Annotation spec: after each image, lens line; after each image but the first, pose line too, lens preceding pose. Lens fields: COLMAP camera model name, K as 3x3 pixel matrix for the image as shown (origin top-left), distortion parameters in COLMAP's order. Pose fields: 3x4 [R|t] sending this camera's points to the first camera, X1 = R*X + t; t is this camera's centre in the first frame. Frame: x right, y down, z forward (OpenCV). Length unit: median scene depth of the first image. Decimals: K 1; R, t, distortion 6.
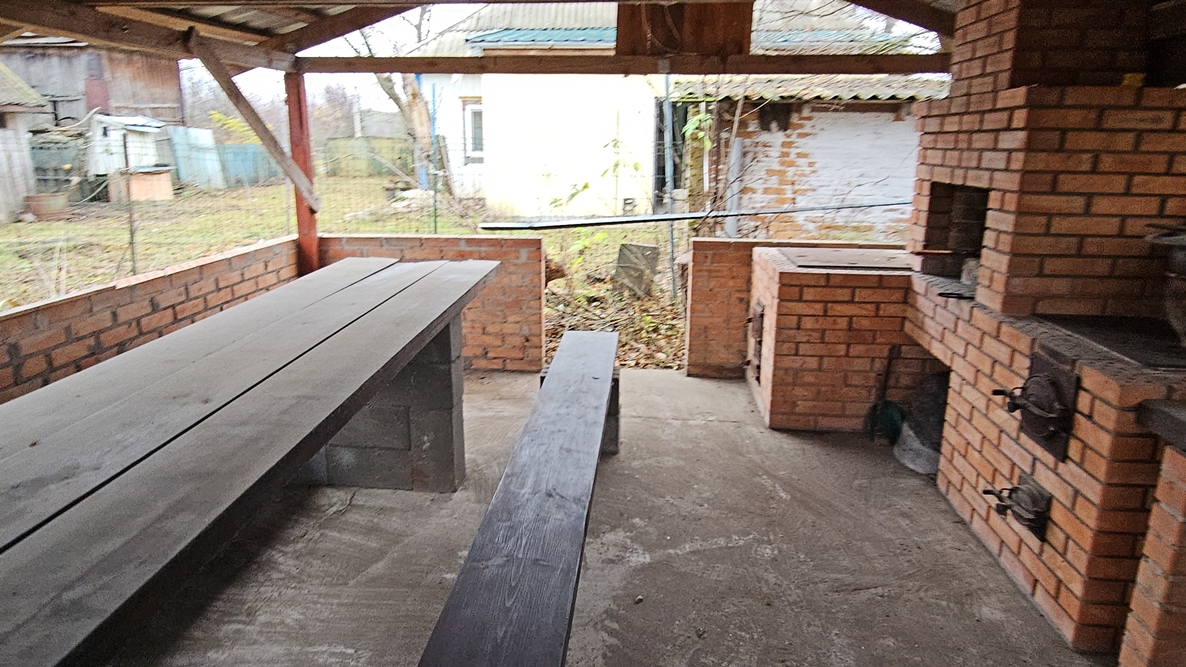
lens RADIAL K [[760.5, 0, 590.3], [0, 760.5, 330.5], [0, 0, 1]] dist [-0.001275, 0.001463]
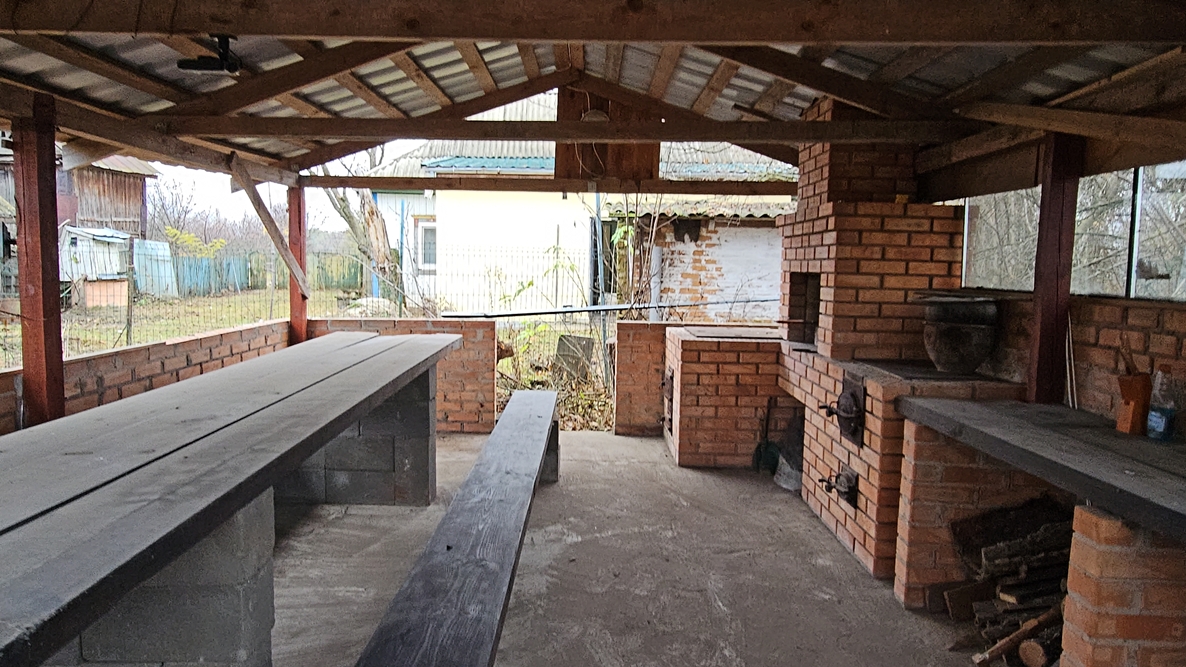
lens RADIAL K [[760.5, 0, 594.5], [0, 760.5, 330.7], [0, 0, 1]] dist [-0.001275, 0.001463]
pose [[0.996645, 0.001053, 0.081834, -0.005914], [0.011573, 0.988056, -0.153659, 0.105025], [-0.081018, 0.154091, 0.984729, -0.268619]]
